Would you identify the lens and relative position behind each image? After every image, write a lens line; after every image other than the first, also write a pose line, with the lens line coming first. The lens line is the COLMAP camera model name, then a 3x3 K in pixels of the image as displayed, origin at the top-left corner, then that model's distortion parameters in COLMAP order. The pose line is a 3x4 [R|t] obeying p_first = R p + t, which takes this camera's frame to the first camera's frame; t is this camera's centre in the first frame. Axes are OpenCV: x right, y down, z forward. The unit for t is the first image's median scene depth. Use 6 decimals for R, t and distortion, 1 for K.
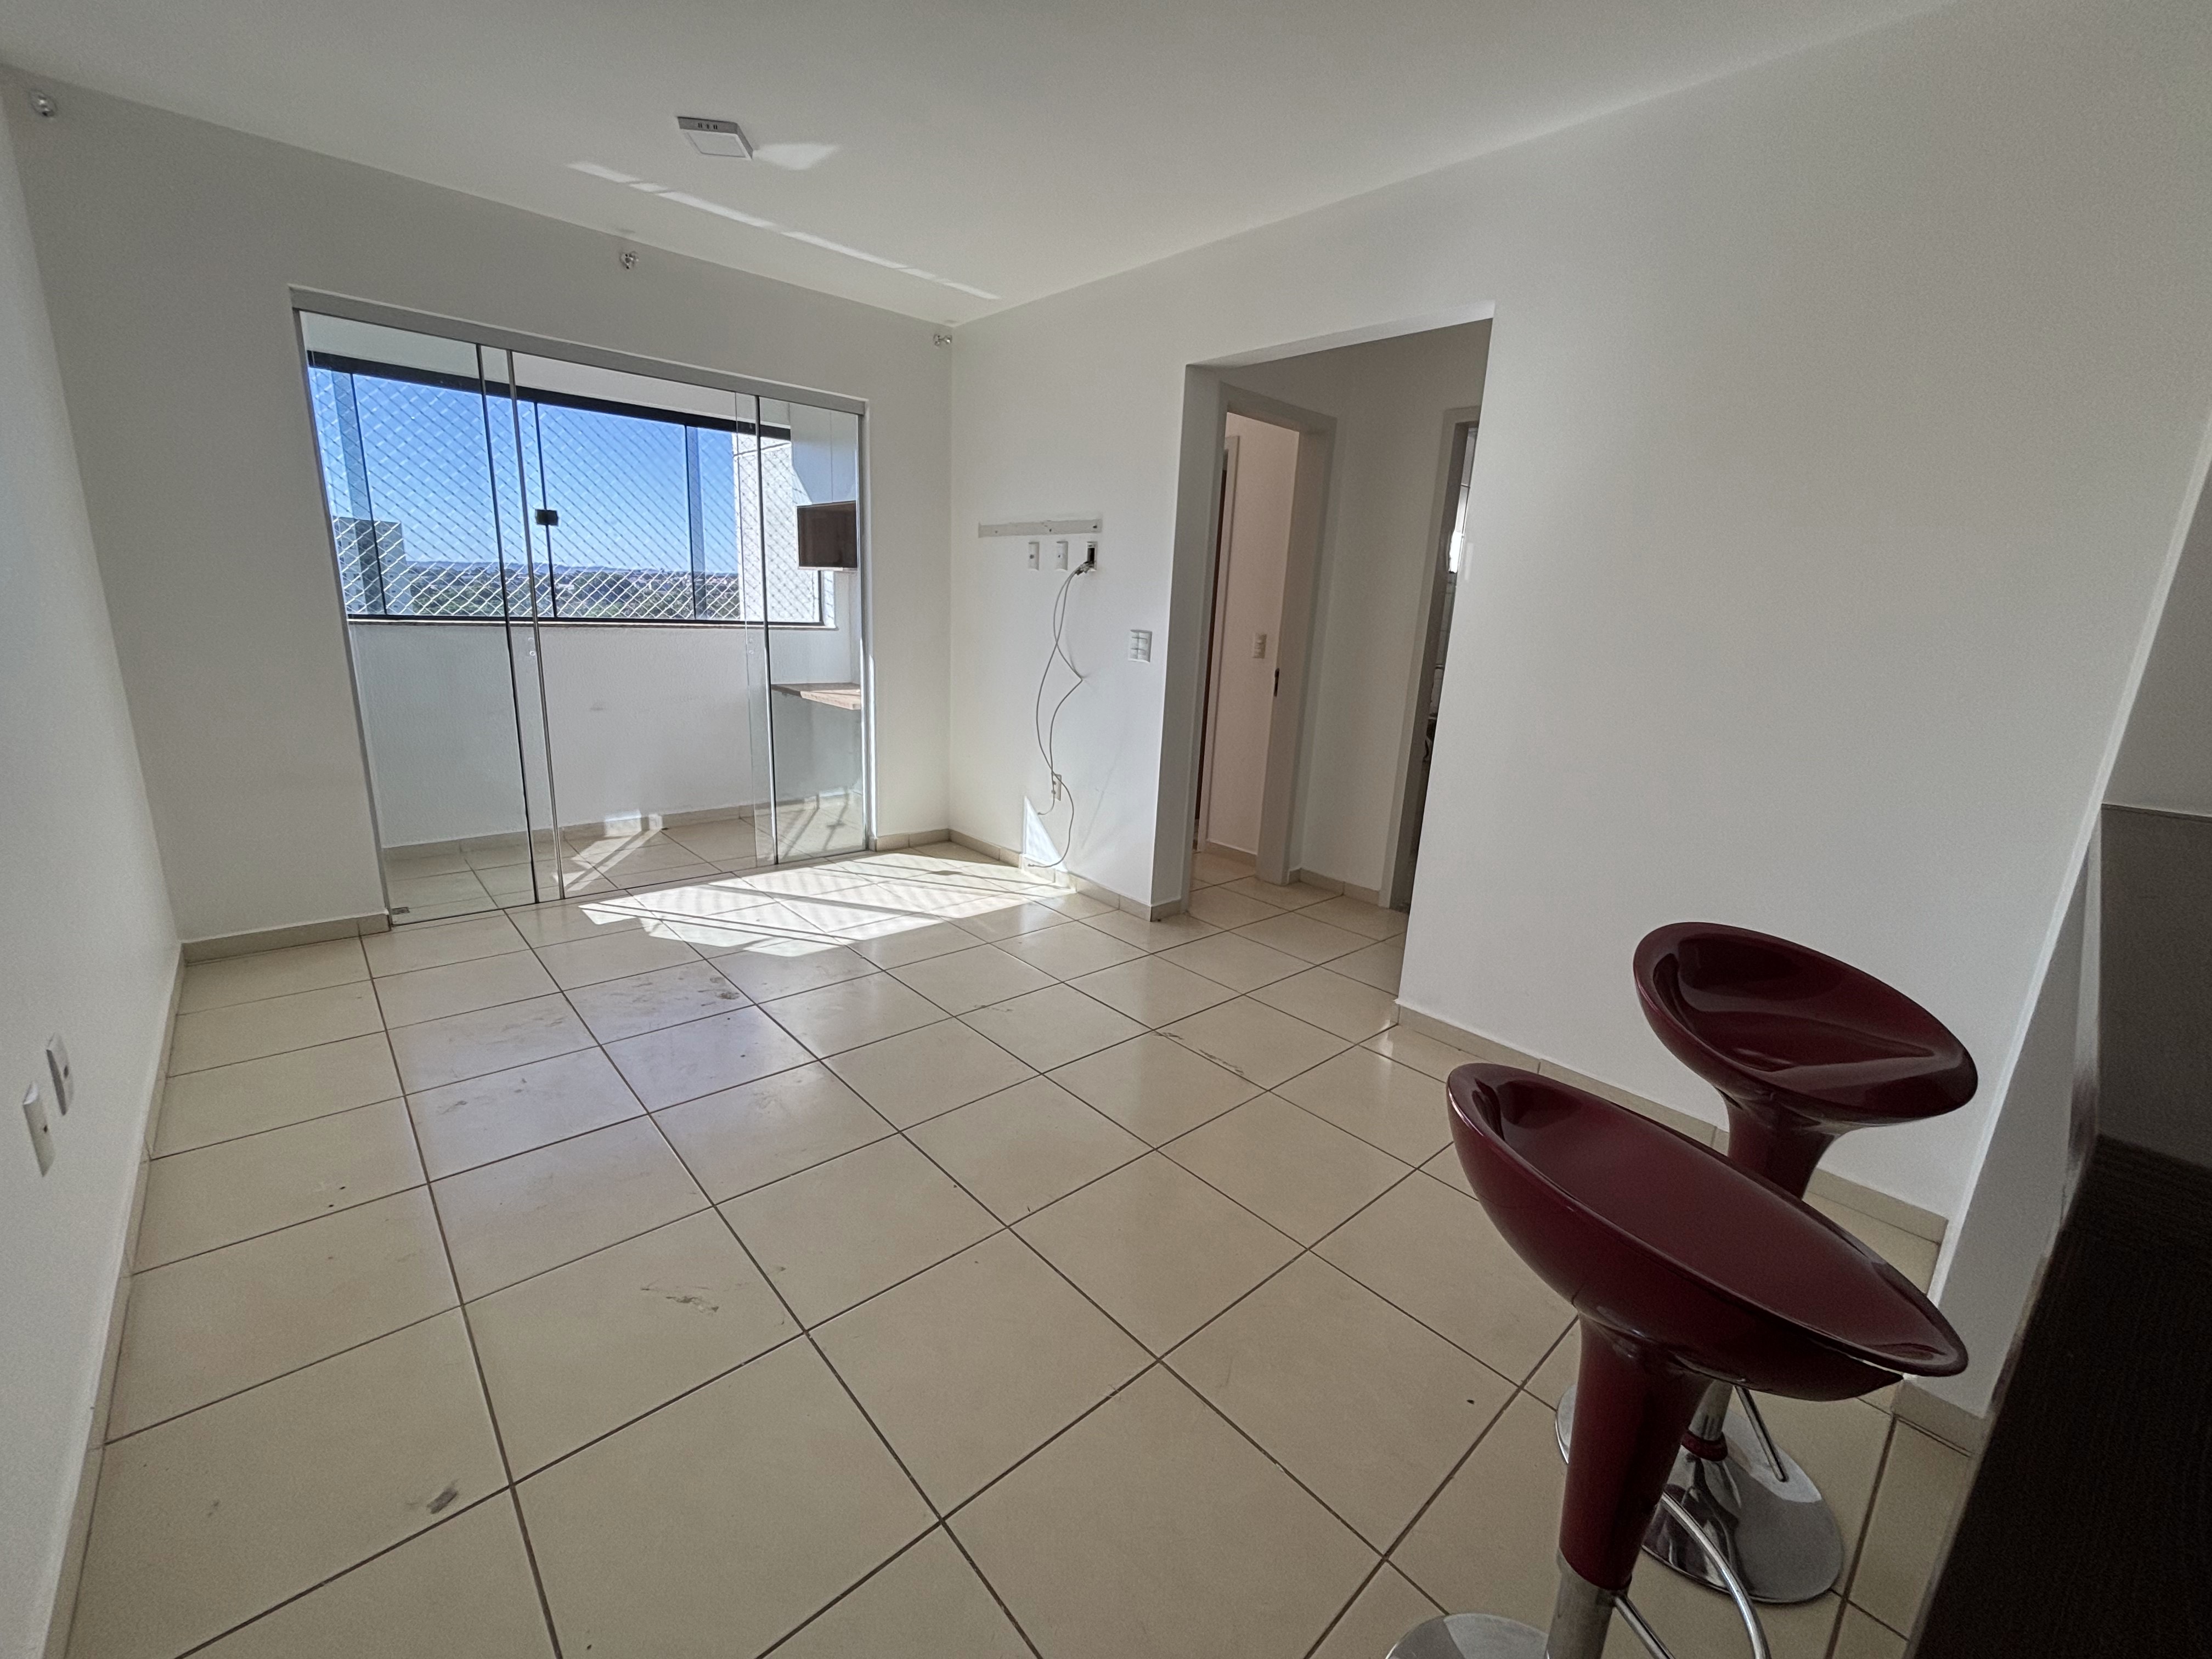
lens RADIAL K [[894.1, 0, 1119.9], [0, 894.1, 826.6], [0, 0, 1]] dist [-0.004296, 0.000529]
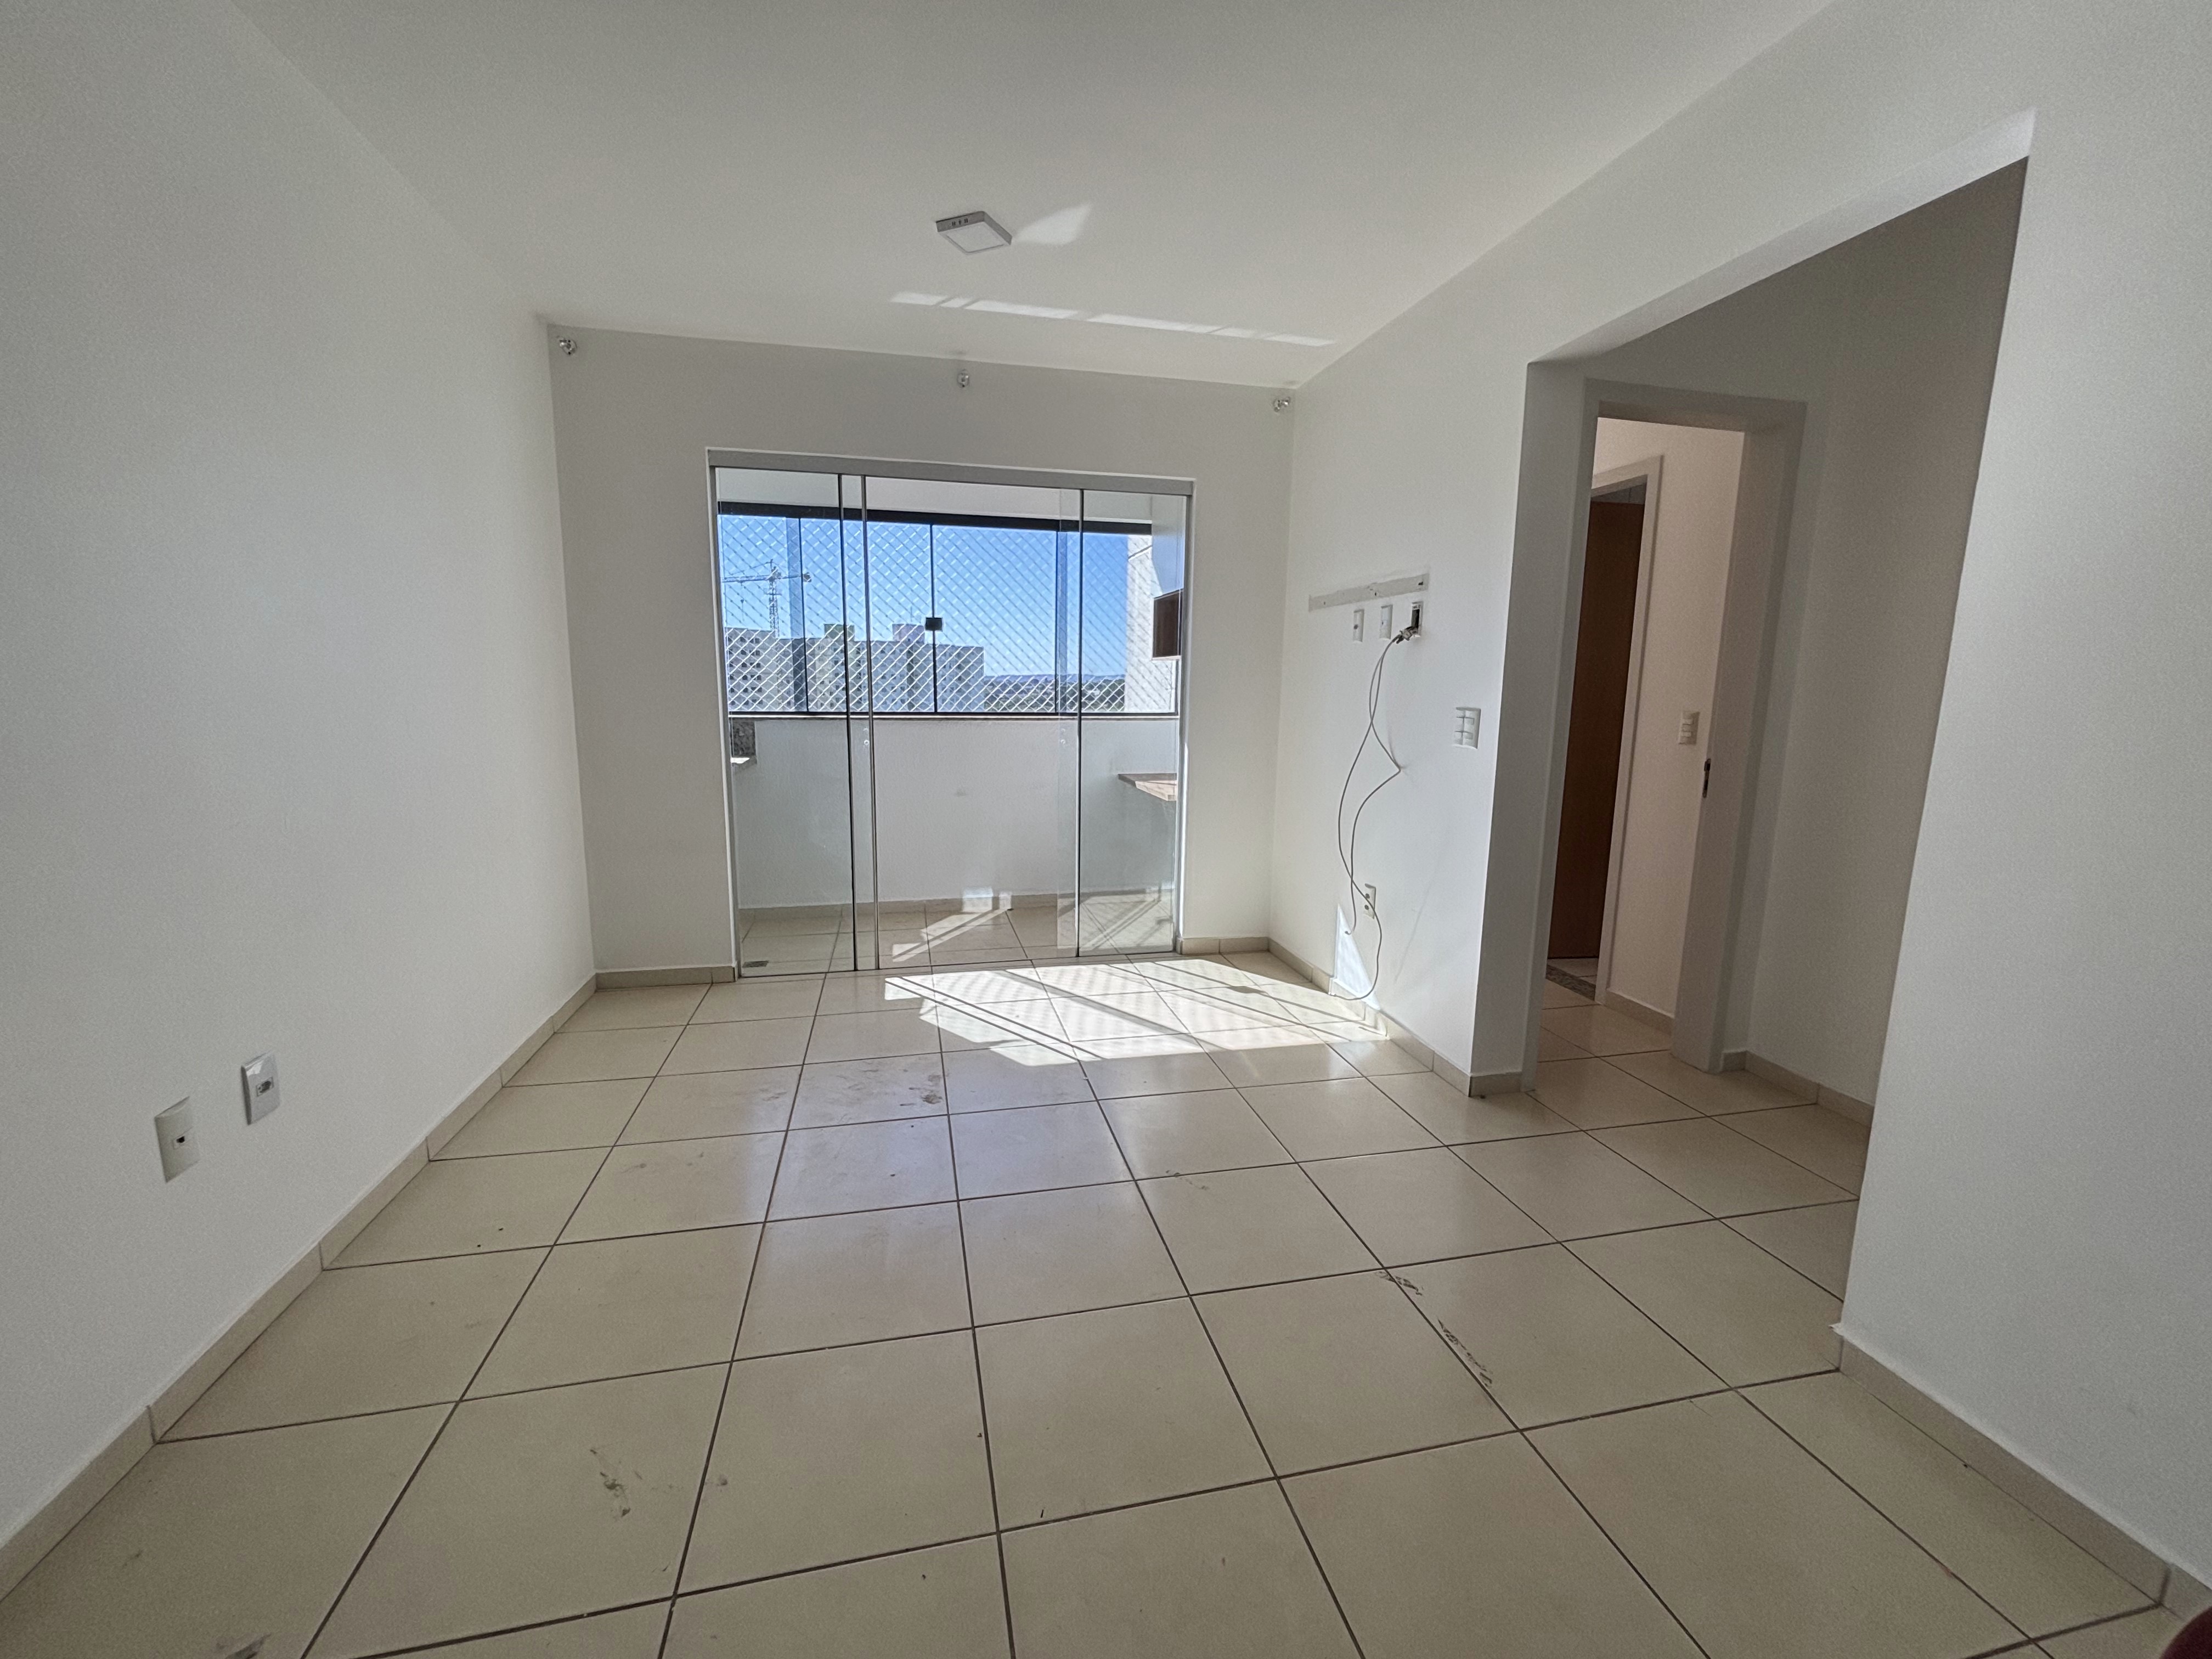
lens RADIAL K [[894.1, 0, 1111.3], [0, 894.1, 823.5], [0, 0, 1]] dist [-0.004296, 0.000529]
pose [[0.865023, 0.039414, -0.500181, 0.133345], [-0.091735, 0.992529, -0.080436, -0.029163], [0.493274, 0.115463, 0.862177, 0.183155]]
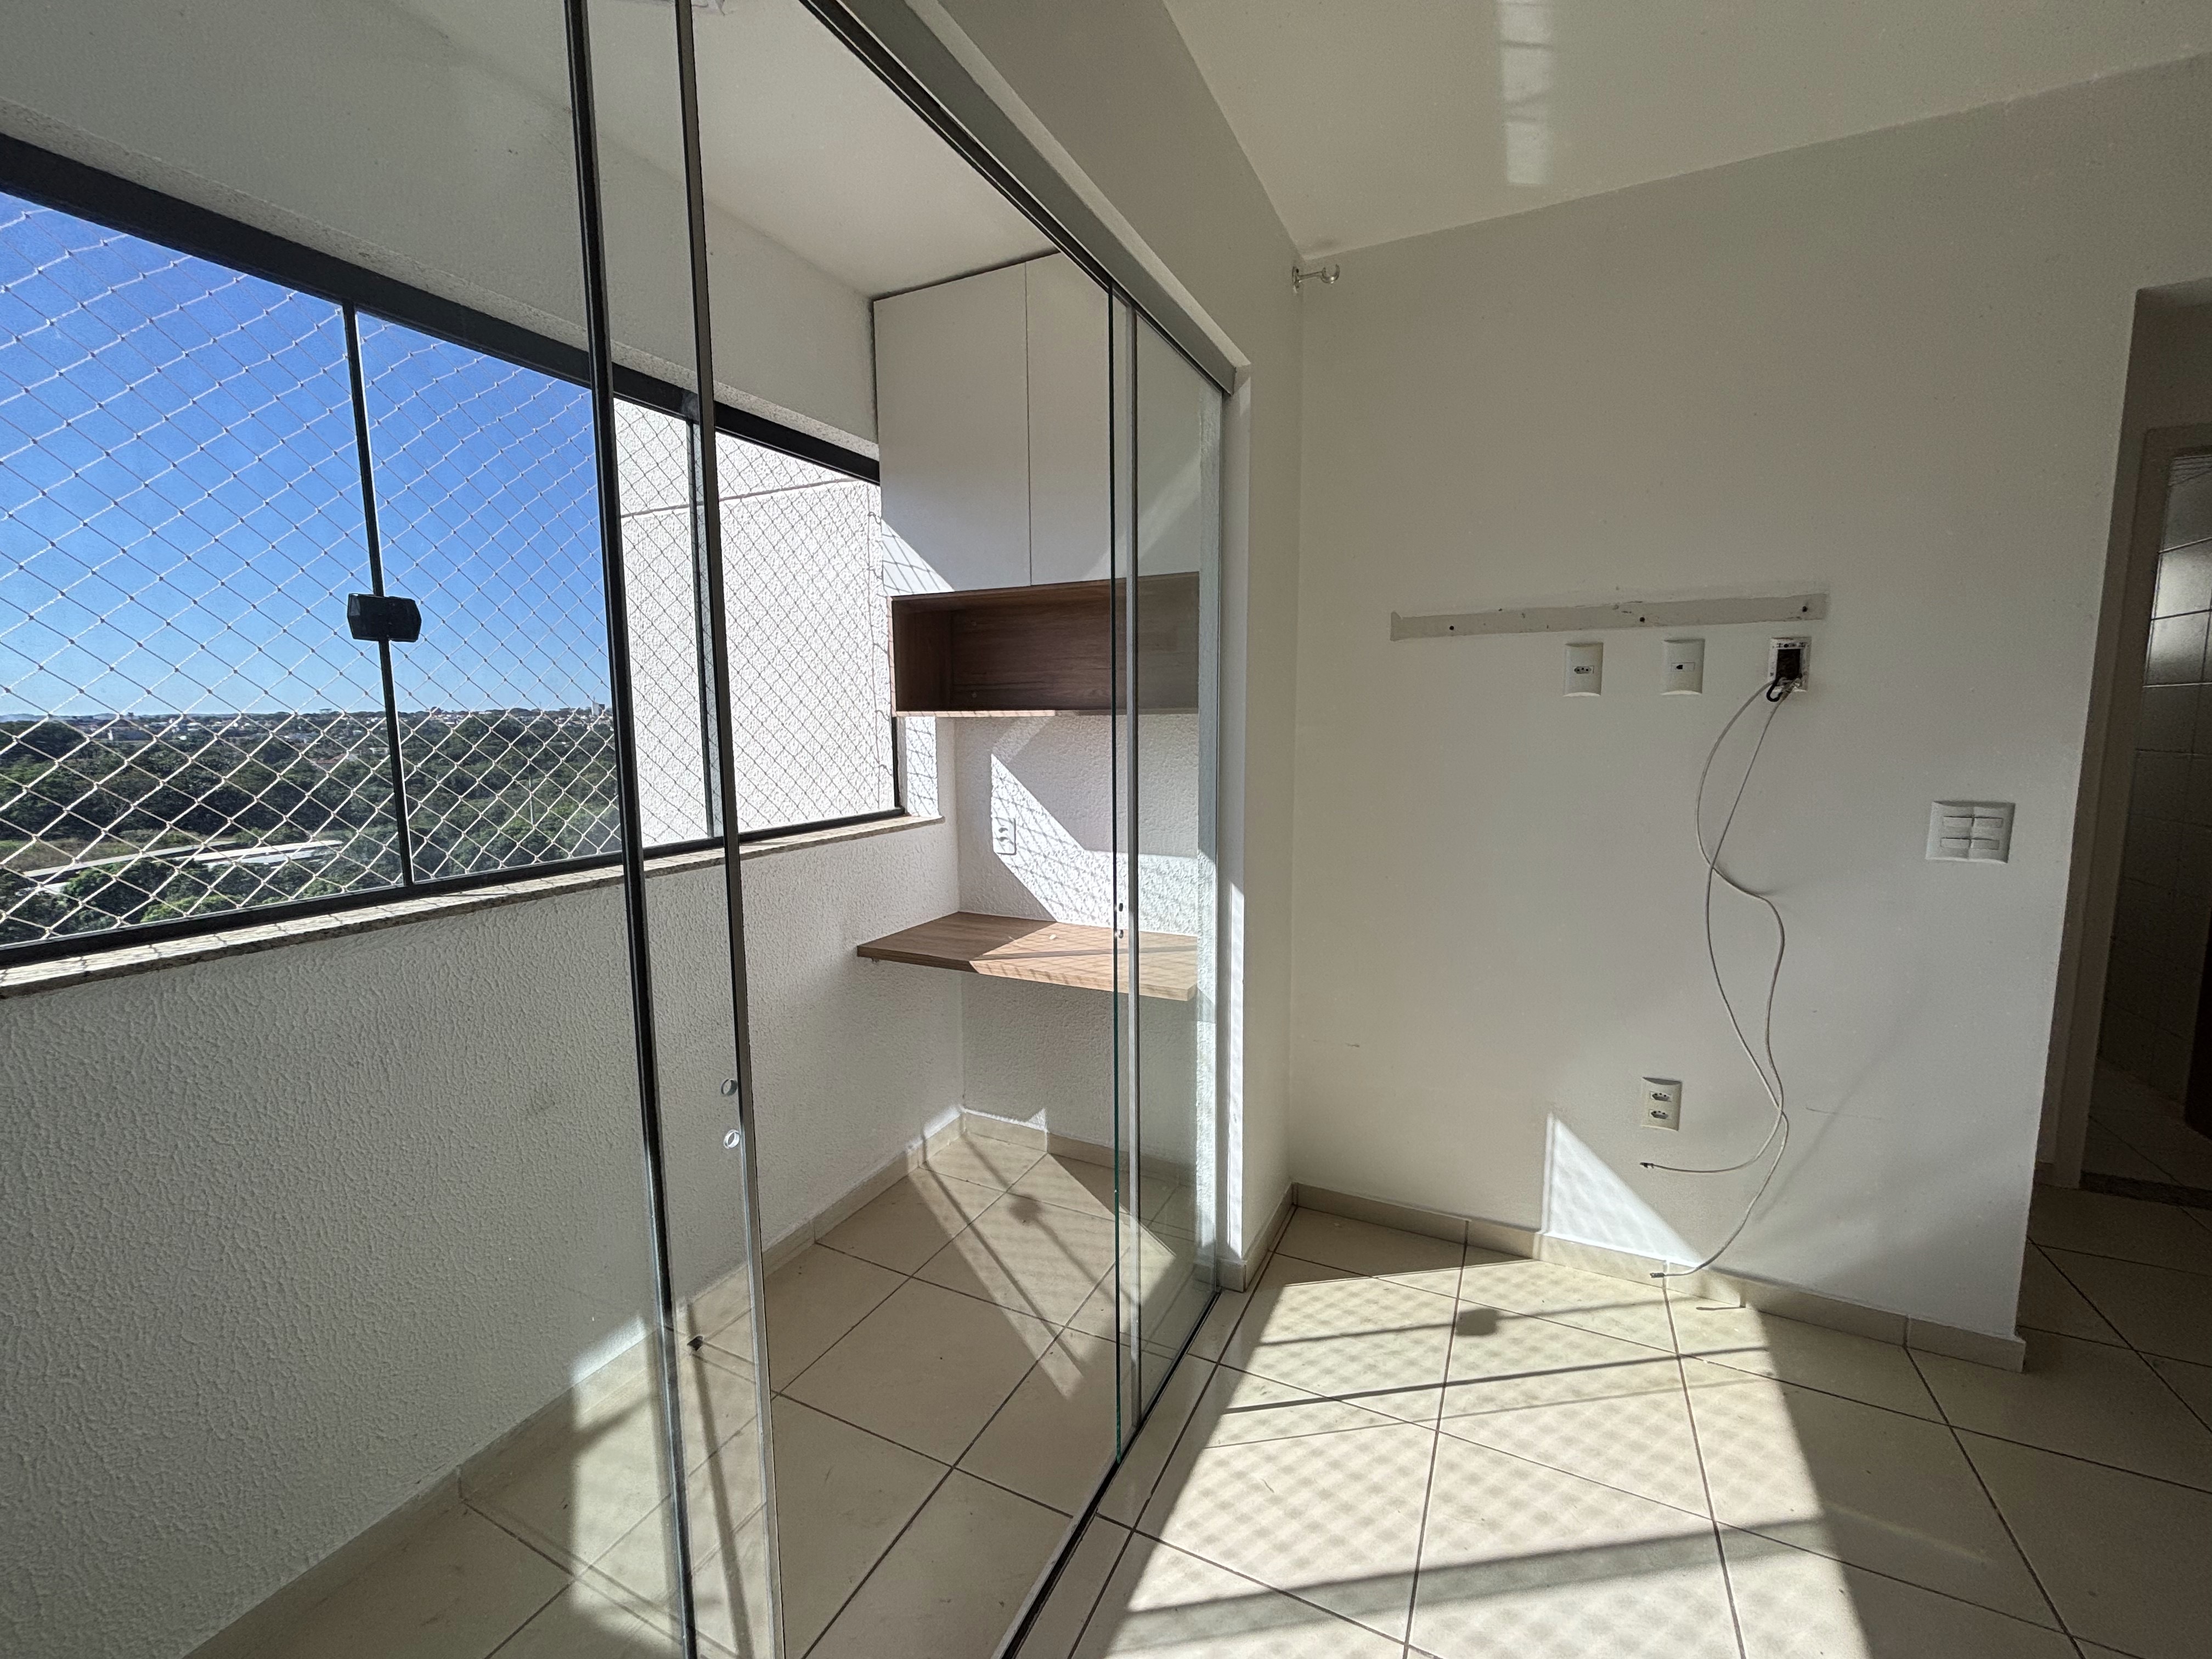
lens RADIAL K [[894.1, 0, 1098.2], [0, 894.1, 823.1], [0, 0, 1]] dist [-0.004296, 0.000529]
pose [[0.933382, -0.100308, 0.344581, -0.559150], [0.140172, 0.985775, -0.092730, -0.210180], [-0.330378, 0.134853, 0.934165, 0.633185]]
